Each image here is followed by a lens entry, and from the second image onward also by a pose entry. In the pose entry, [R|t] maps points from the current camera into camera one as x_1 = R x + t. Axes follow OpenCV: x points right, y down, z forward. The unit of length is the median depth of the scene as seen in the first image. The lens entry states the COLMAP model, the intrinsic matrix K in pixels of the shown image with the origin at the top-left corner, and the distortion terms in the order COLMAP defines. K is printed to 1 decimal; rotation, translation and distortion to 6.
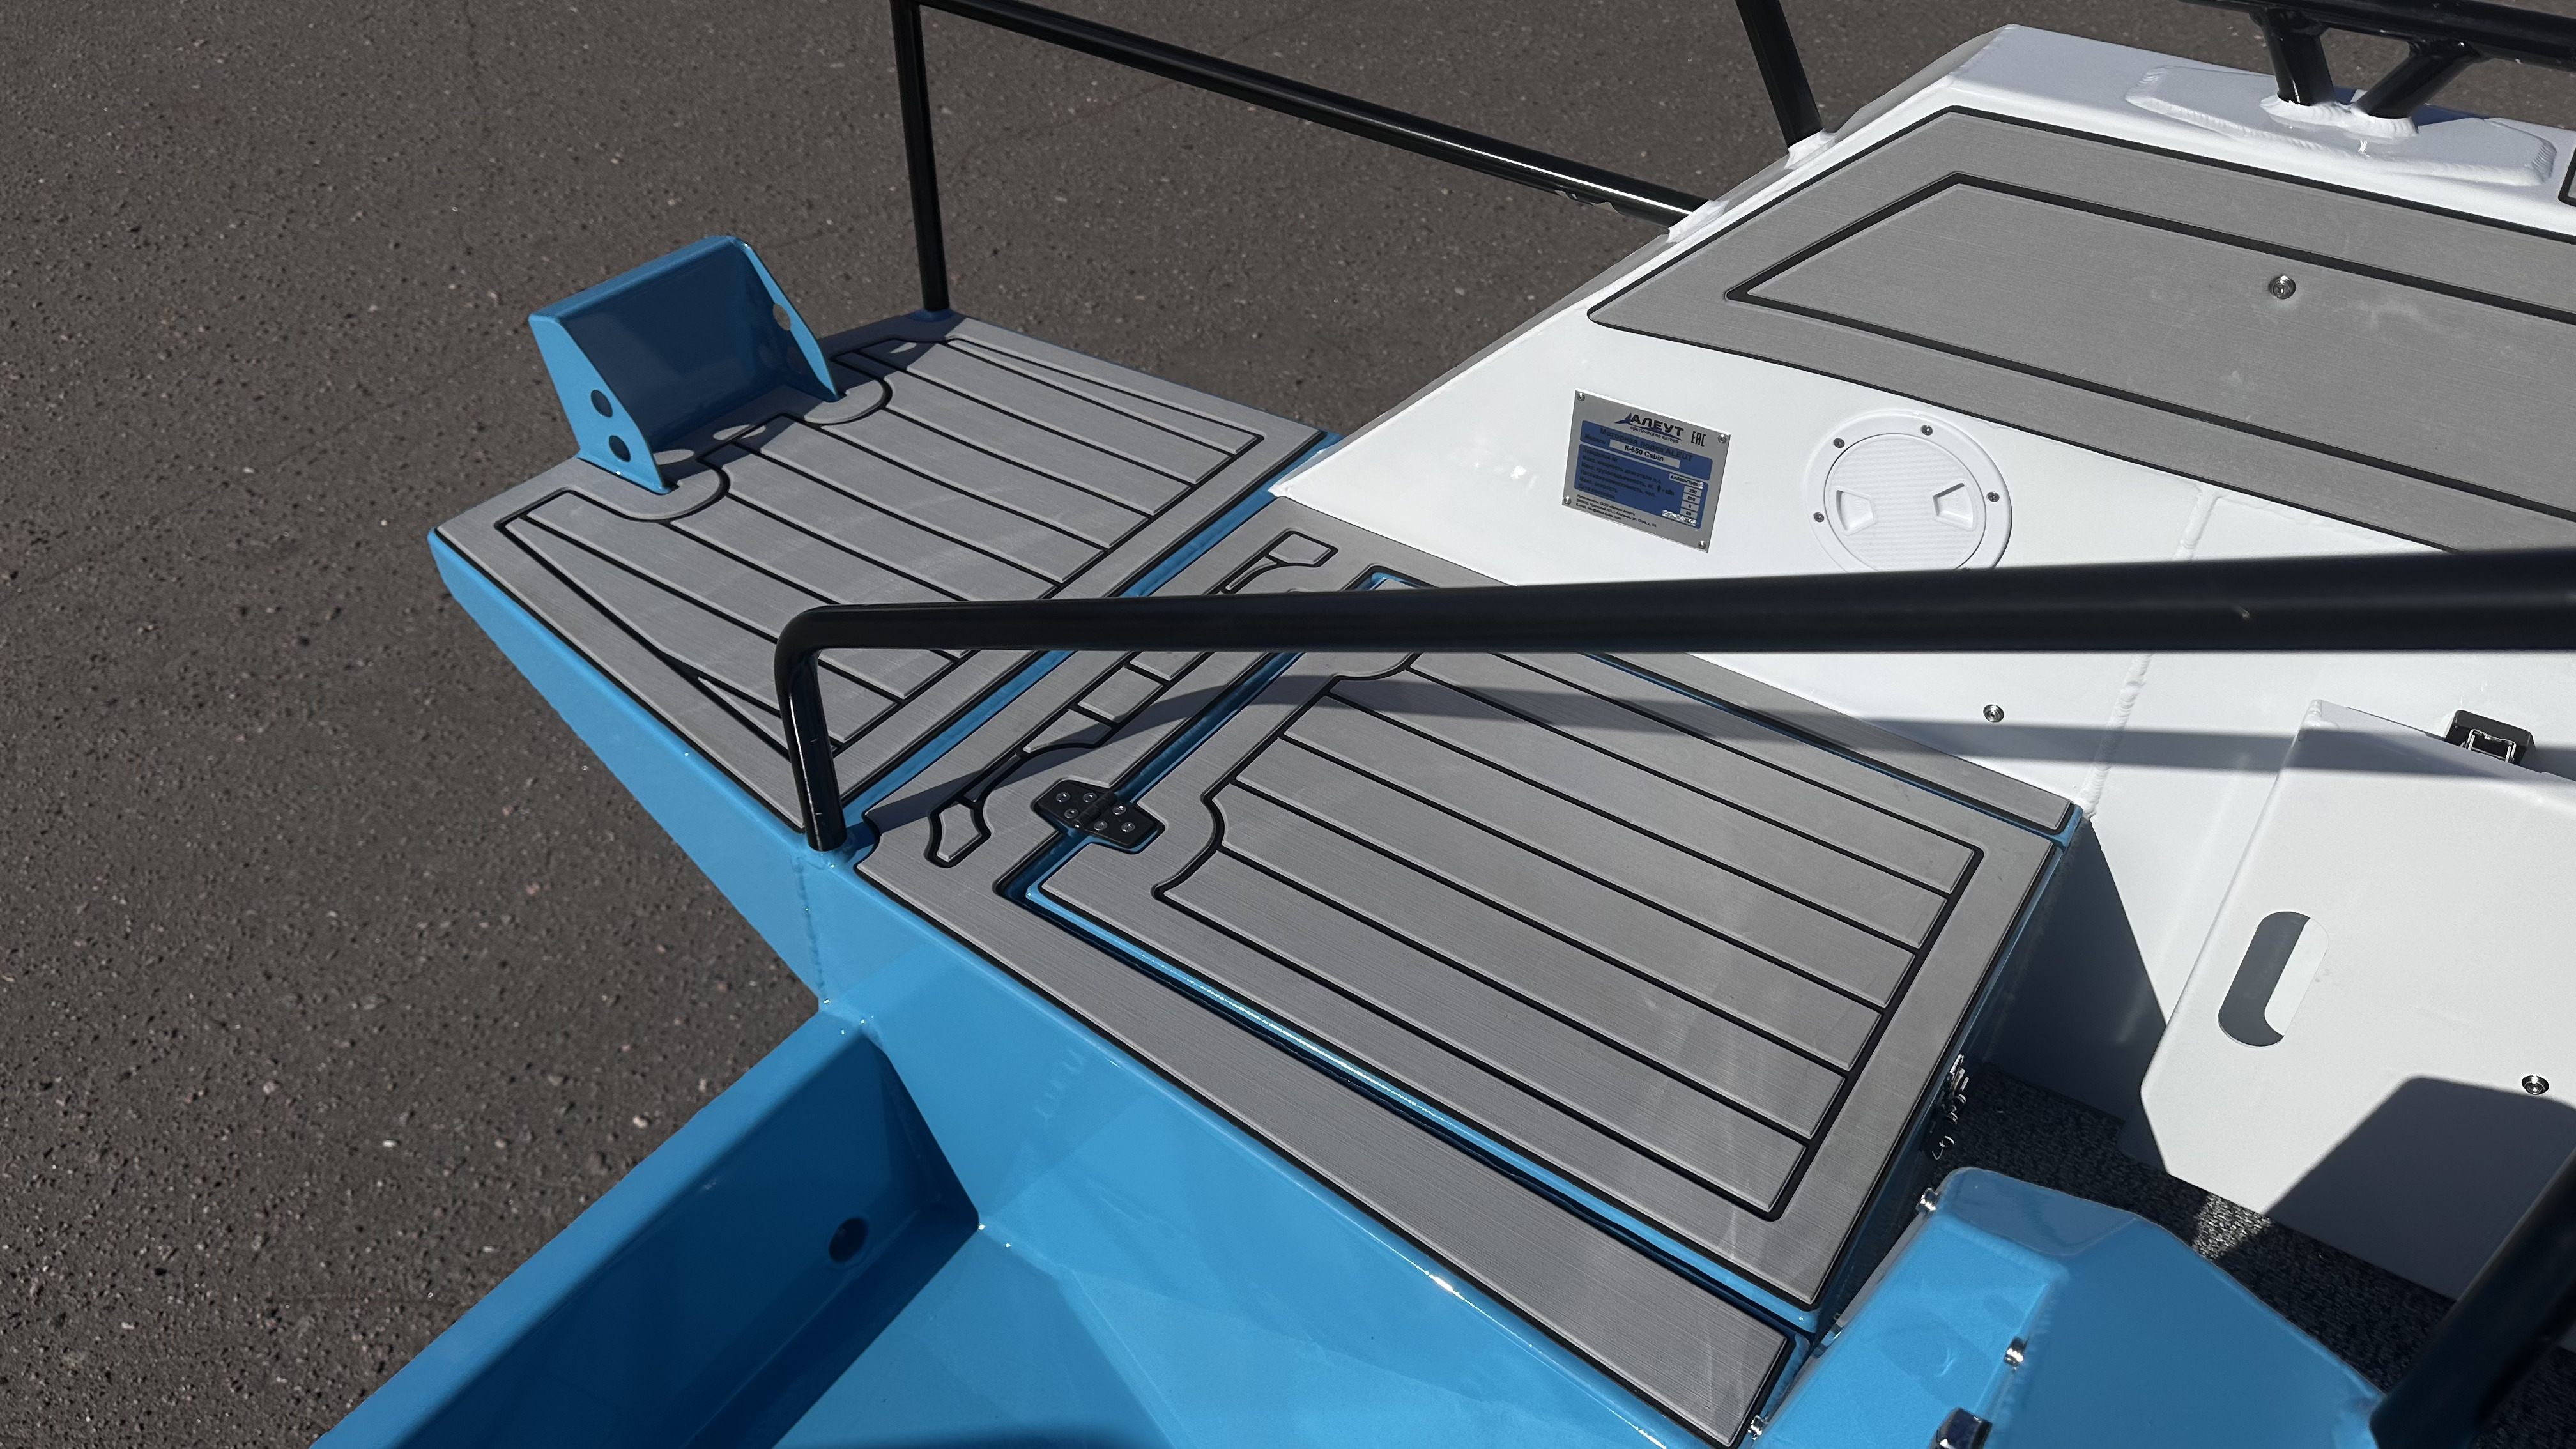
lens RADIAL K [[1830.6, 0, 1363.0], [0, 1830.6, 769.0], [0, 0, 1]] dist [0.055799, -0.071002]
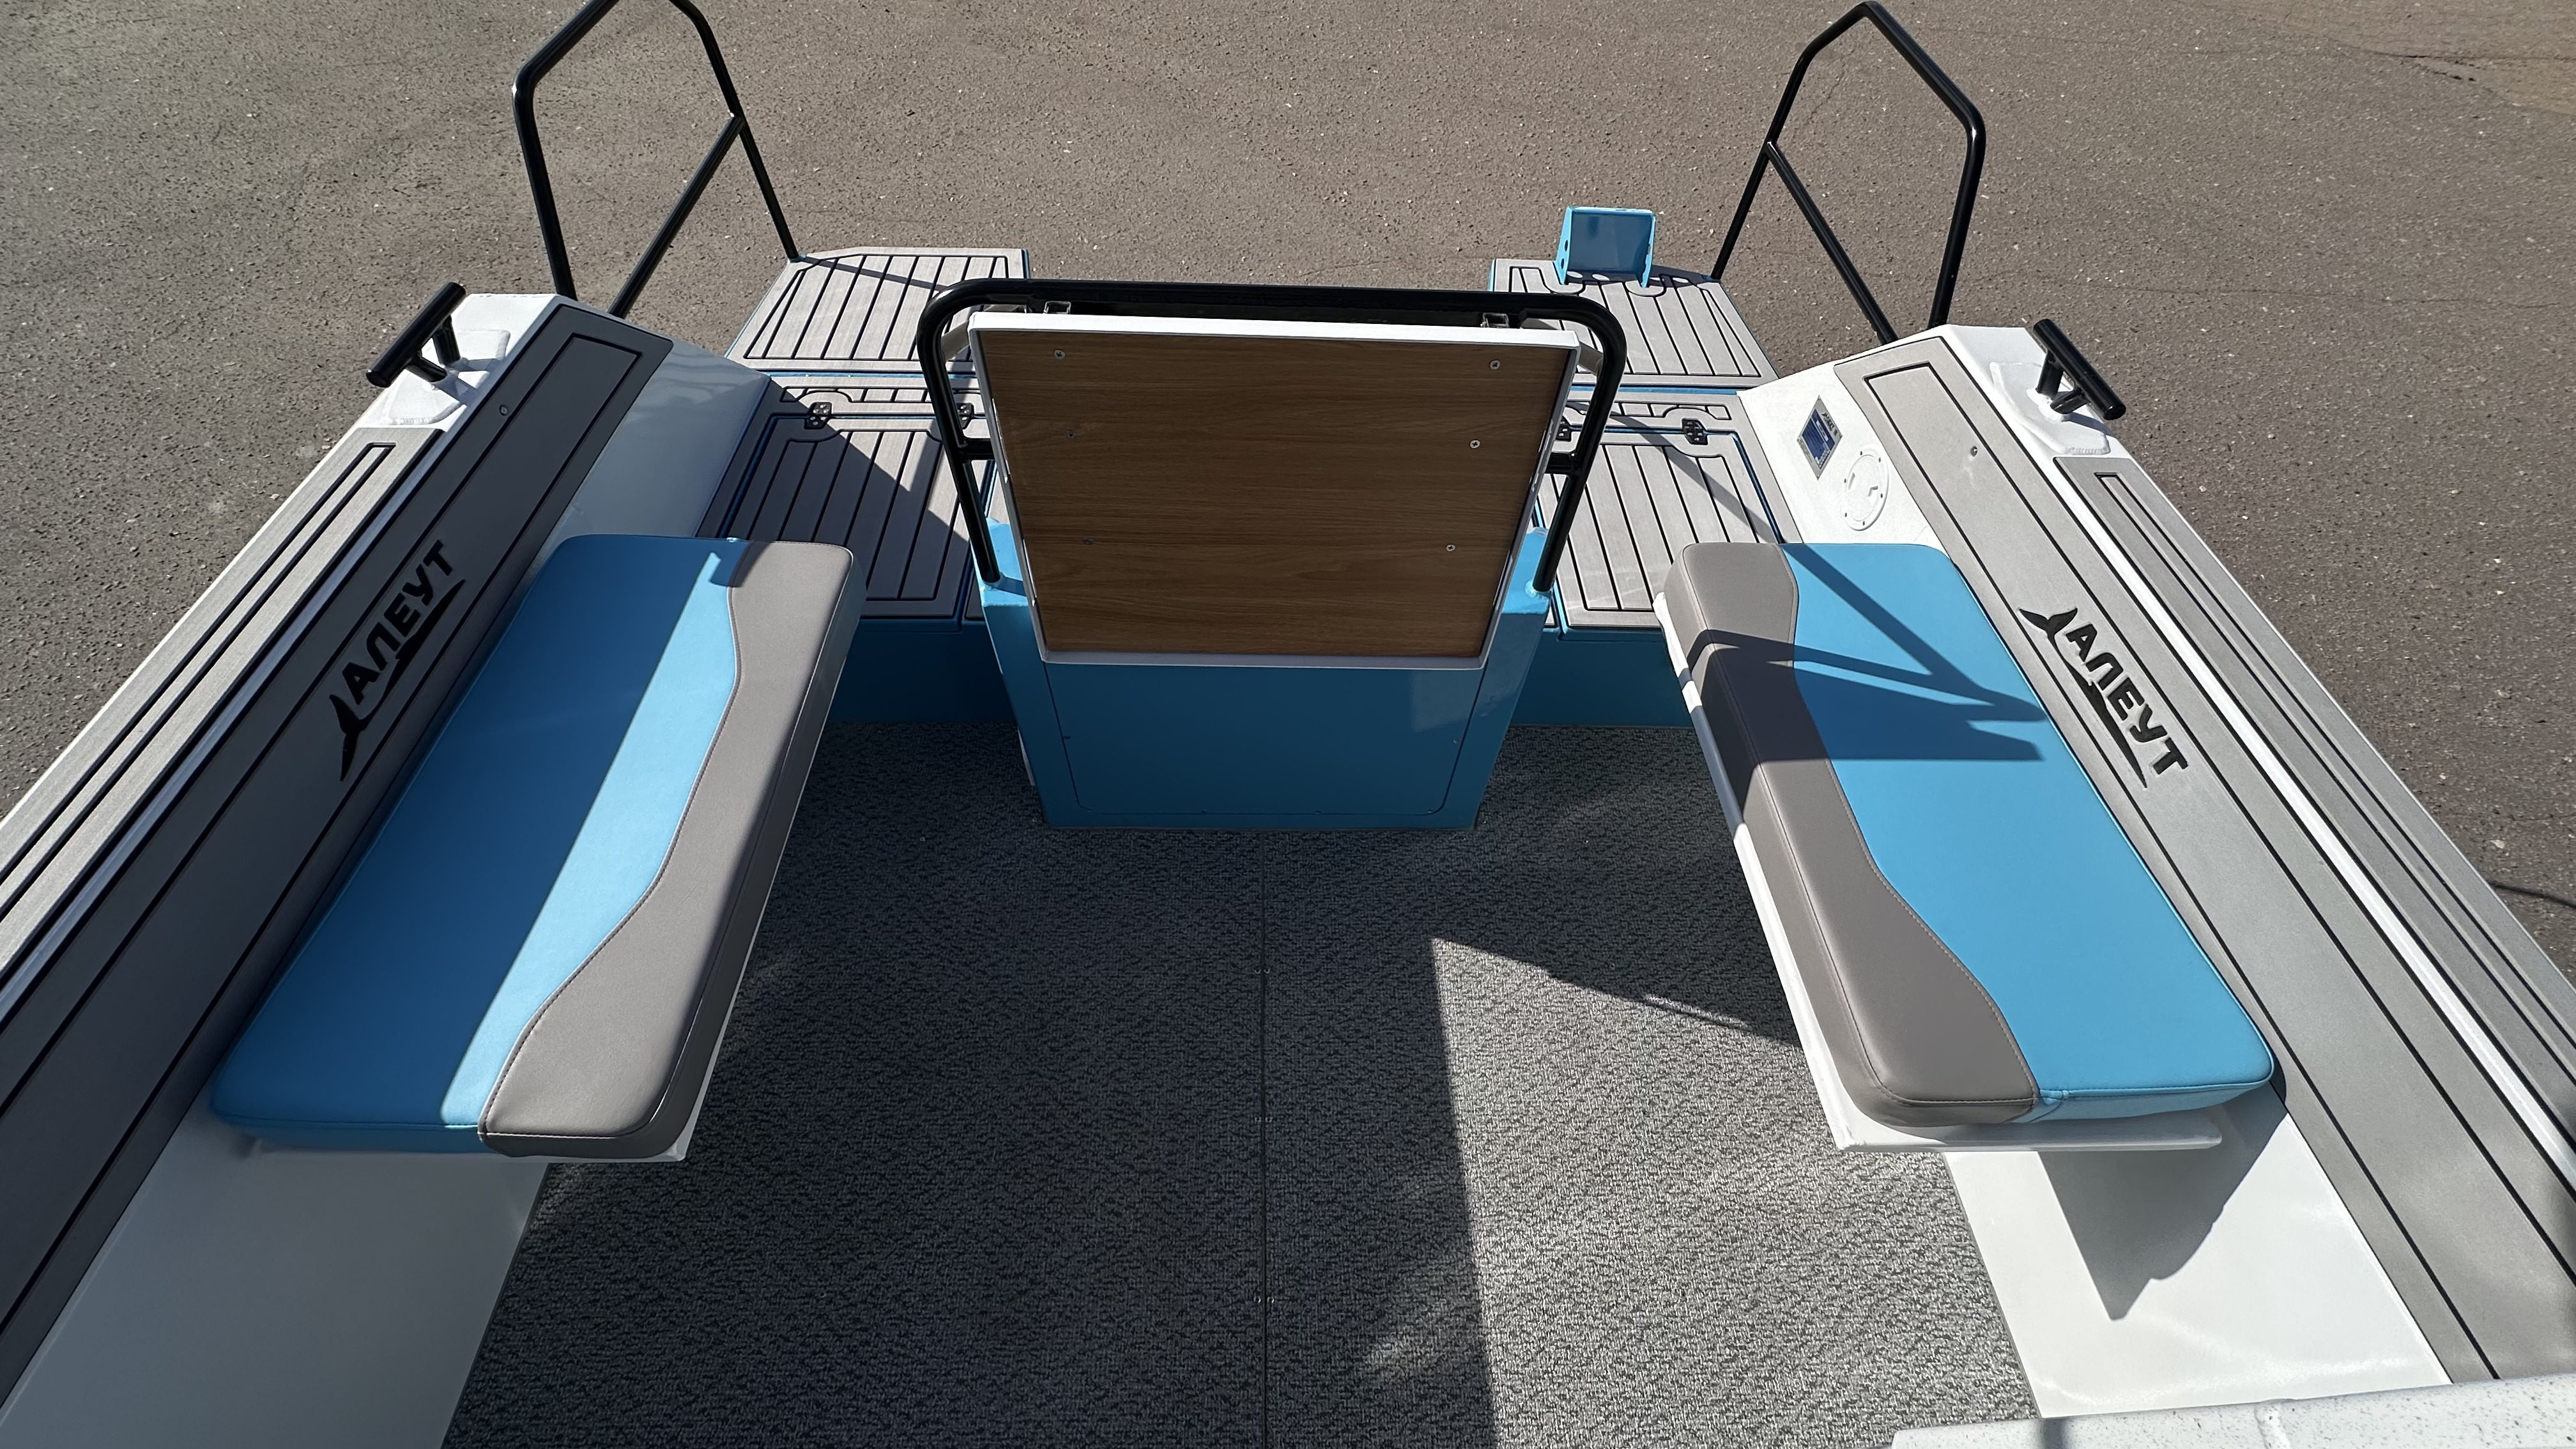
lens RADIAL K [[1029.1, 0, 1285.0], [0, 1029.1, 726.8], [0, 0, 1]] dist [-0.002360, 0.000350]
pose [[0.568109, 0.657632, -0.494744, 0.700745], [-0.558783, 0.749605, 0.354758, 0.043339], [0.604163, 0.074913, 0.793331, -0.526609]]
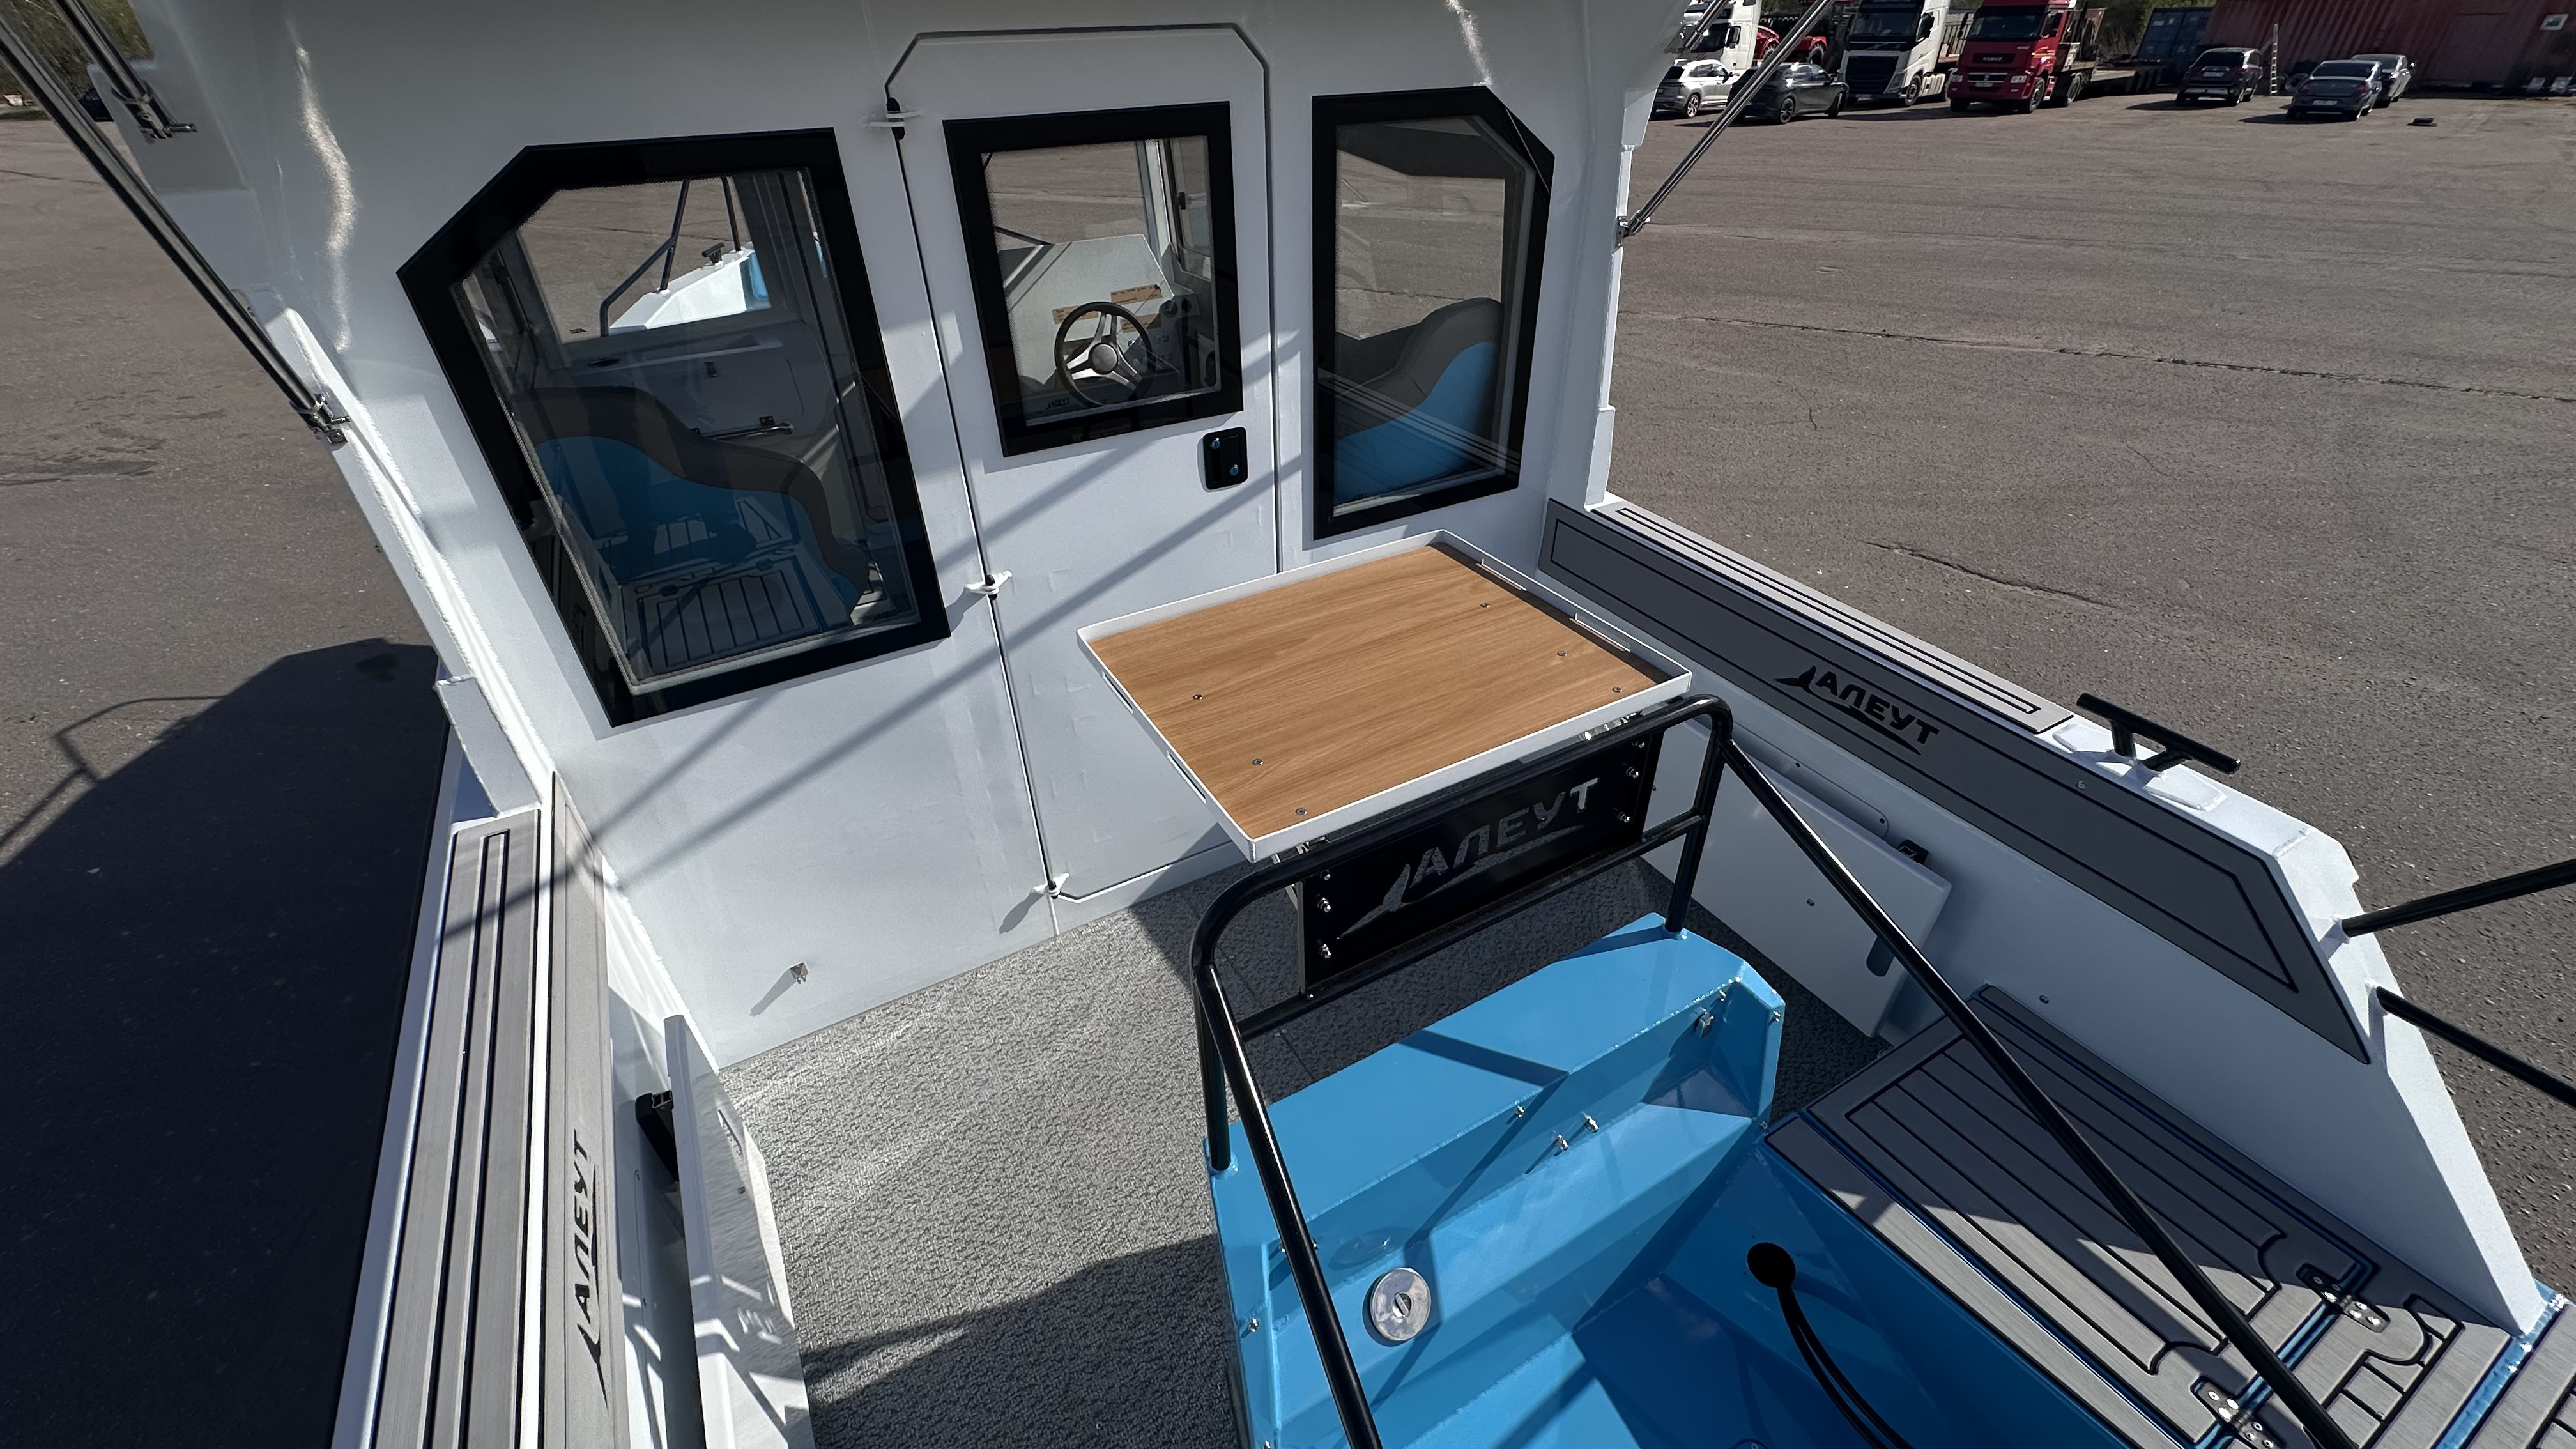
lens RADIAL K [[1029.1, 0, 1278.1], [0, 1029.1, 722.4], [0, 0, 1]] dist [-0.002360, 0.000350]
pose [[-0.890832, -0.258644, 0.373527, -0.049029], [0.302095, 0.276868, 0.912186, -0.760999], [-0.339349, 0.925444, -0.168508, 0.228900]]
